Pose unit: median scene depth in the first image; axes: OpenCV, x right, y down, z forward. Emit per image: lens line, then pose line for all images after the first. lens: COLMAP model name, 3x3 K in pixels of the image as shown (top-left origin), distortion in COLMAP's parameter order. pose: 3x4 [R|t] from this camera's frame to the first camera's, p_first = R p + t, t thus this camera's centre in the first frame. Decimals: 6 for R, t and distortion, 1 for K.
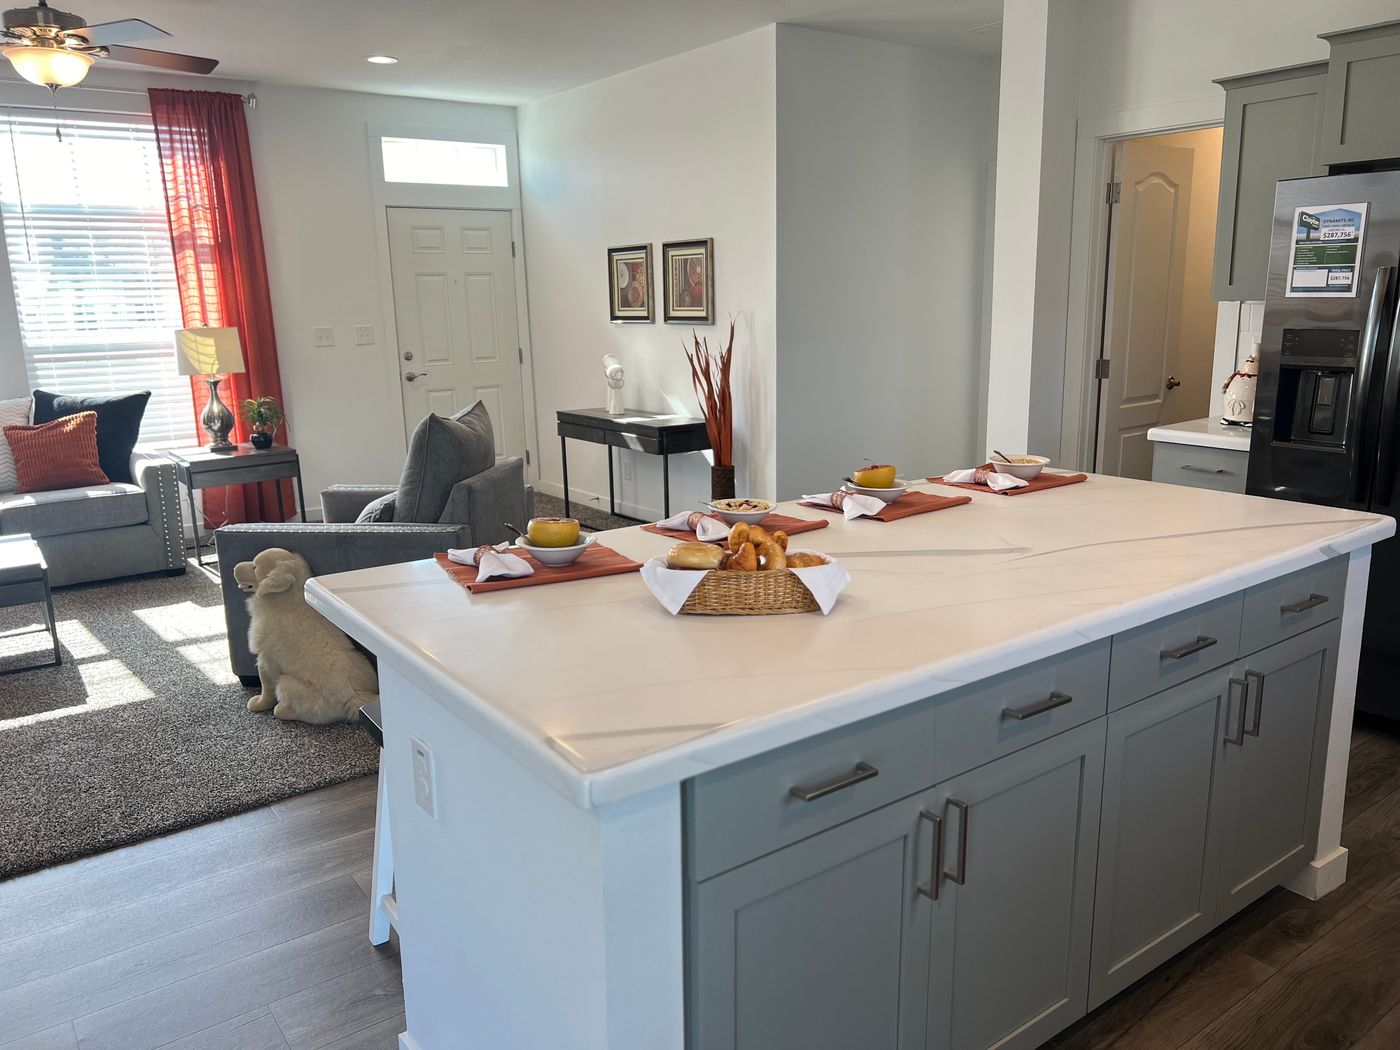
lens RADIAL K [[1056.1, 0, 699.1], [0, 1056.1, 532.3], [0, 0, 1]] dist [0.009101, -0.013200]
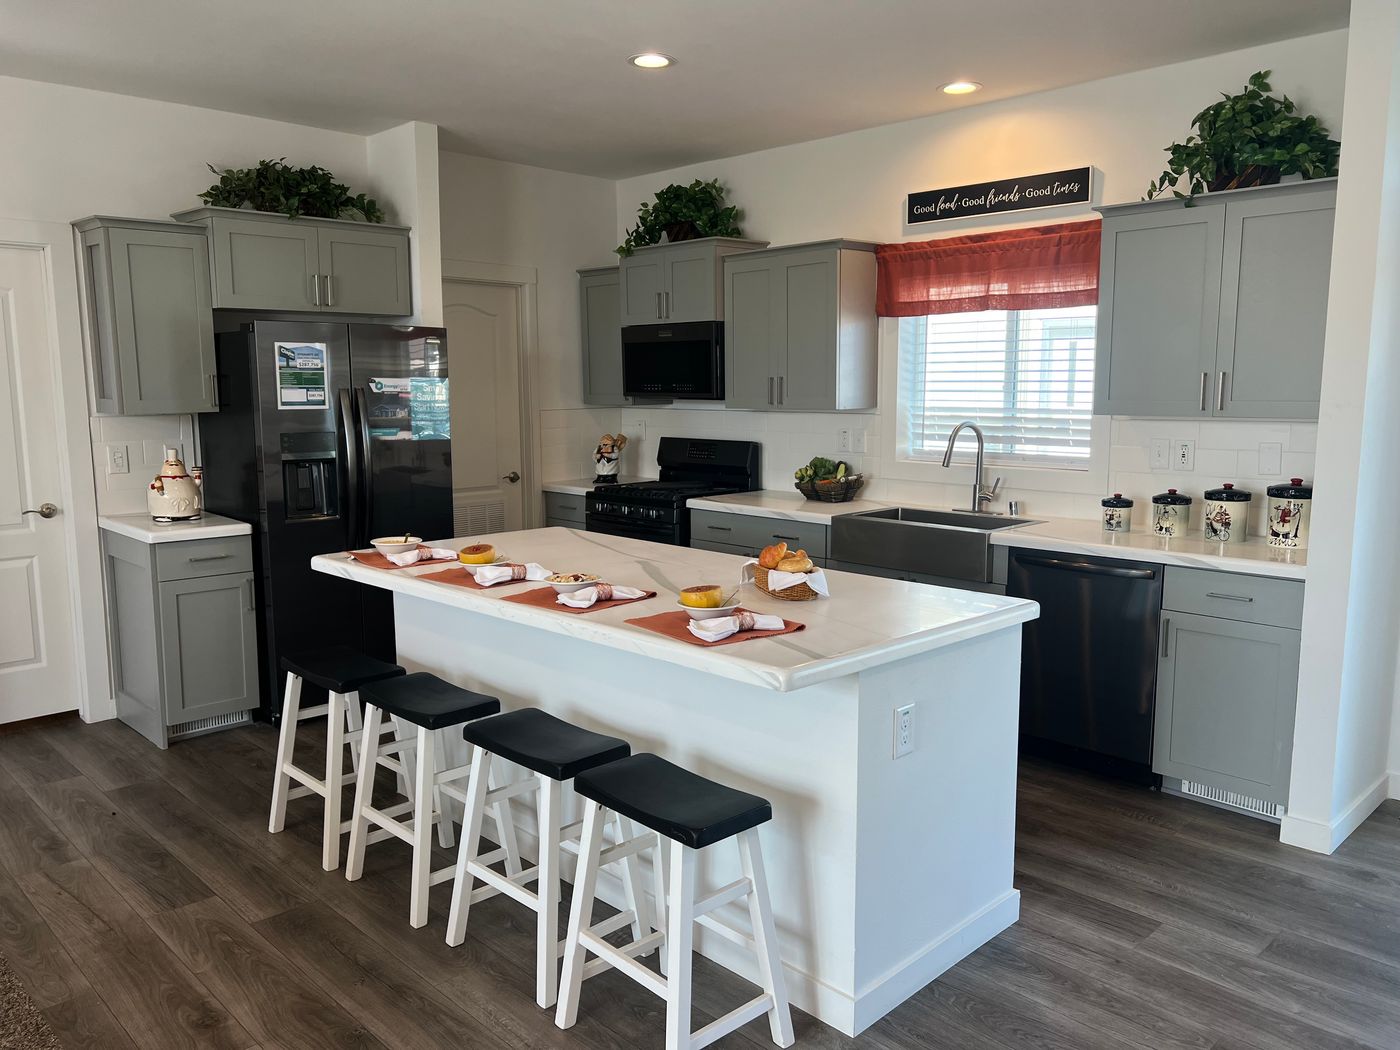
lens RADIAL K [[1056.1, 0, 702.1], [0, 1056.1, 525.8], [0, 0, 1]] dist [0.009101, -0.013200]
pose [[-0.138685, -0.121291, 0.982881, -0.467813], [0.216597, 0.964729, 0.149613, -0.095719], [-0.966360, 0.233638, -0.107523, 0.386718]]
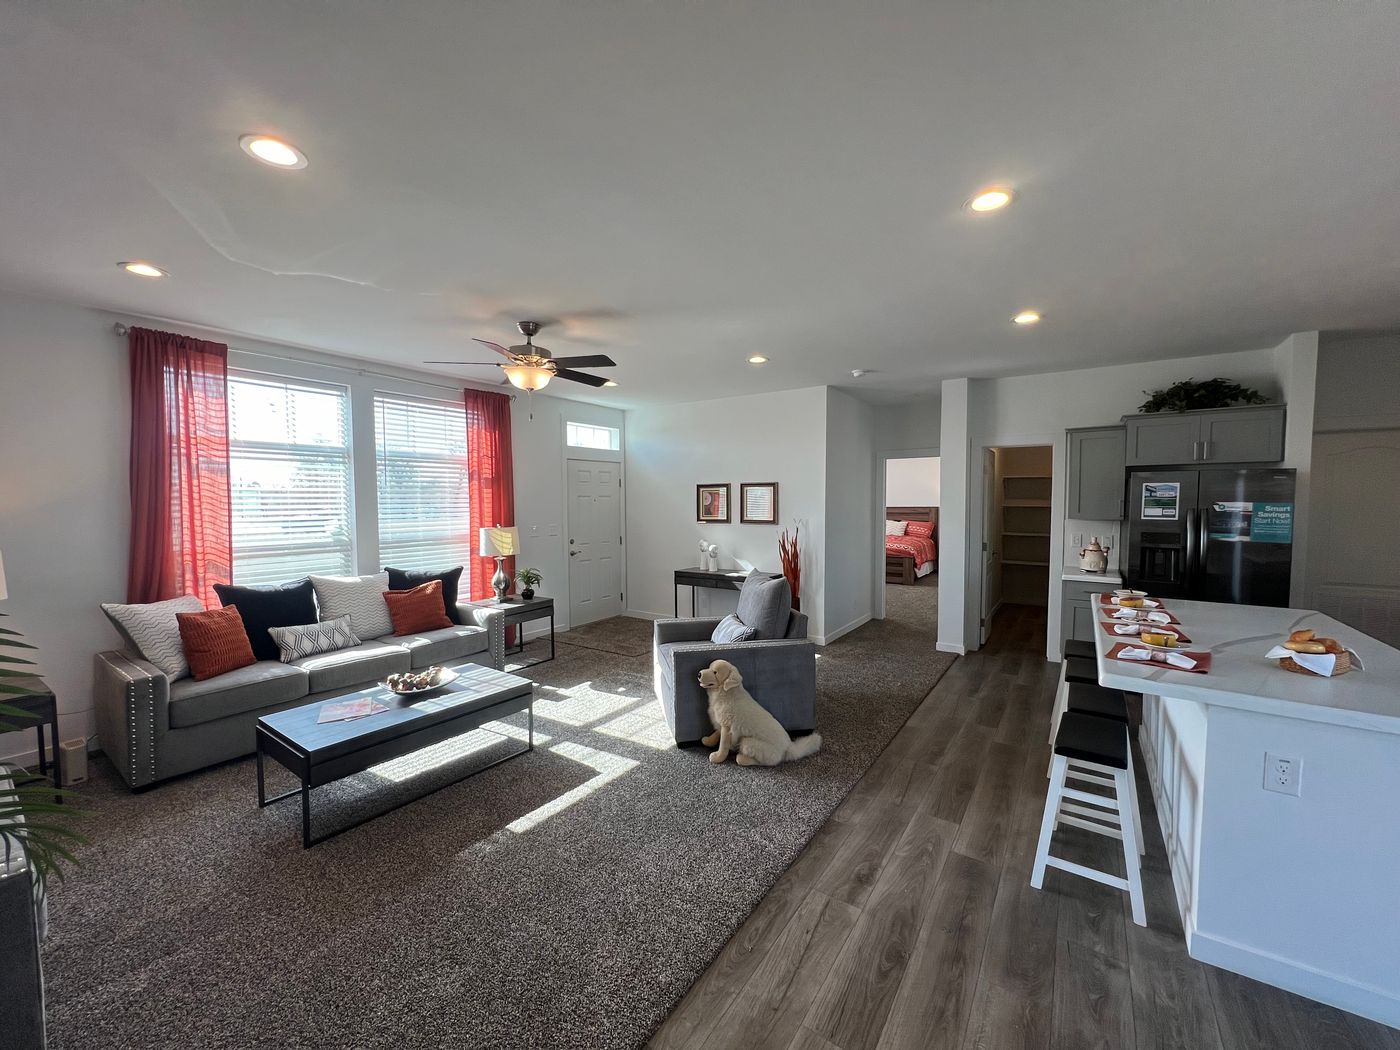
lens RADIAL K [[553.0, 0, 696.7], [0, 553.0, 527.3], [0, 0, 1]] dist [0.001977, 0.000150]
pose [[0.943923, -0.002472, 0.330158, -0.469945], [0.059449, 0.984901, -0.162591, -0.034263], [-0.324771, 0.173100, 0.929817, 0.093494]]
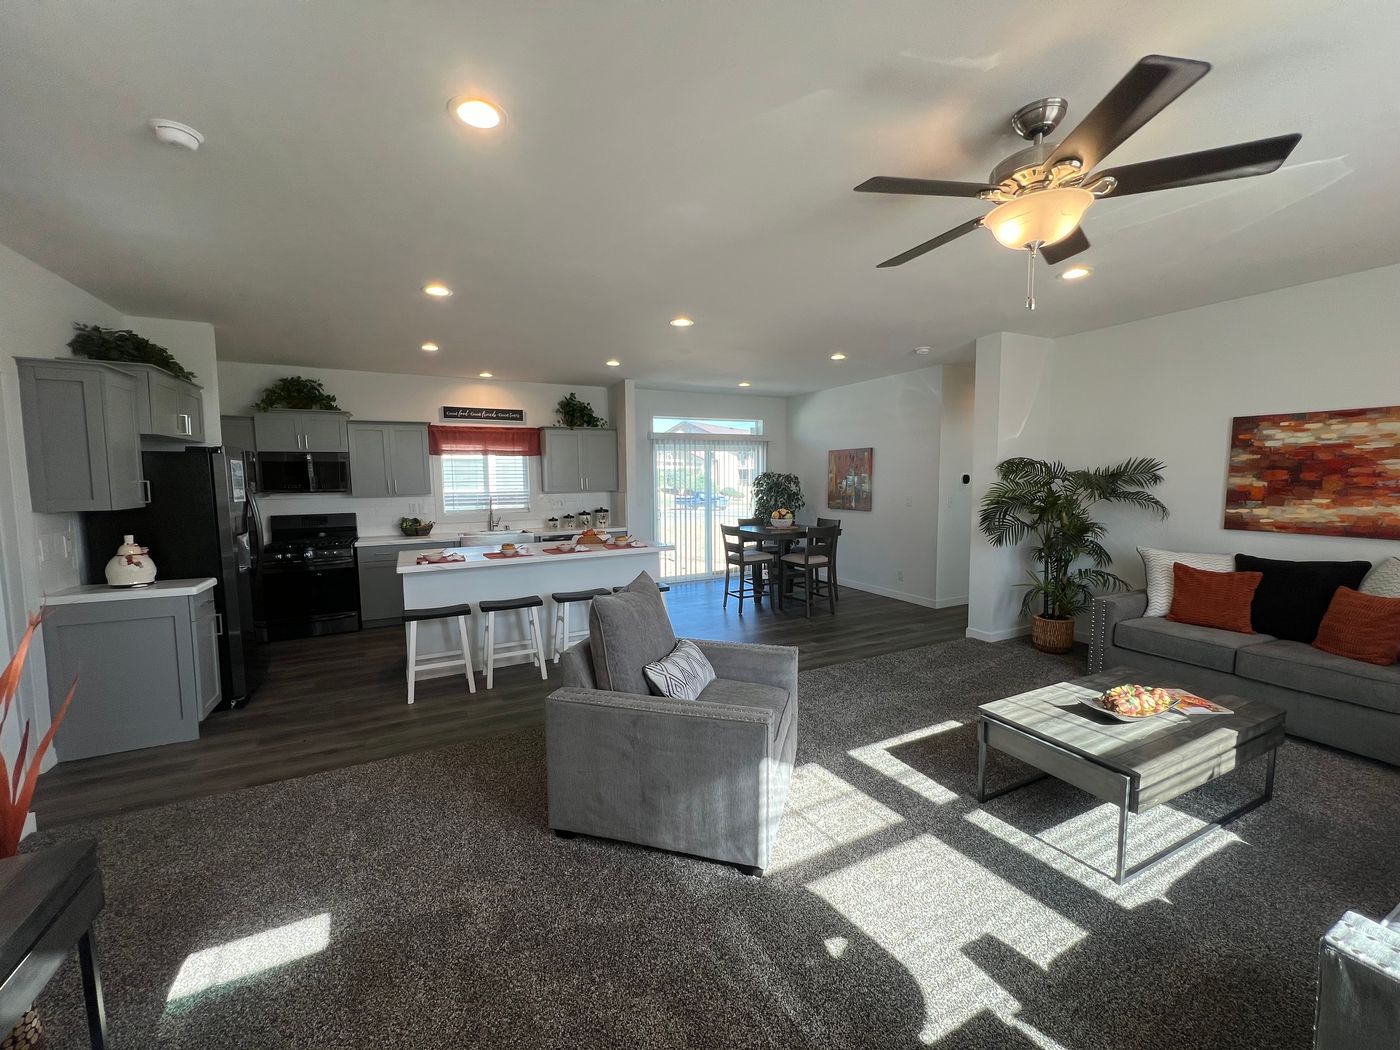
lens RADIAL K [[553.0, 0, 693.6], [0, 553.0, 522.6], [0, 0, 1]] dist [0.001977, 0.000150]
pose [[-0.984374, 0.004460, 0.176033, -0.291462], [0.055947, 0.955803, 0.288636, -0.266534], [-0.166965, 0.293974, -0.941117, 1.122444]]
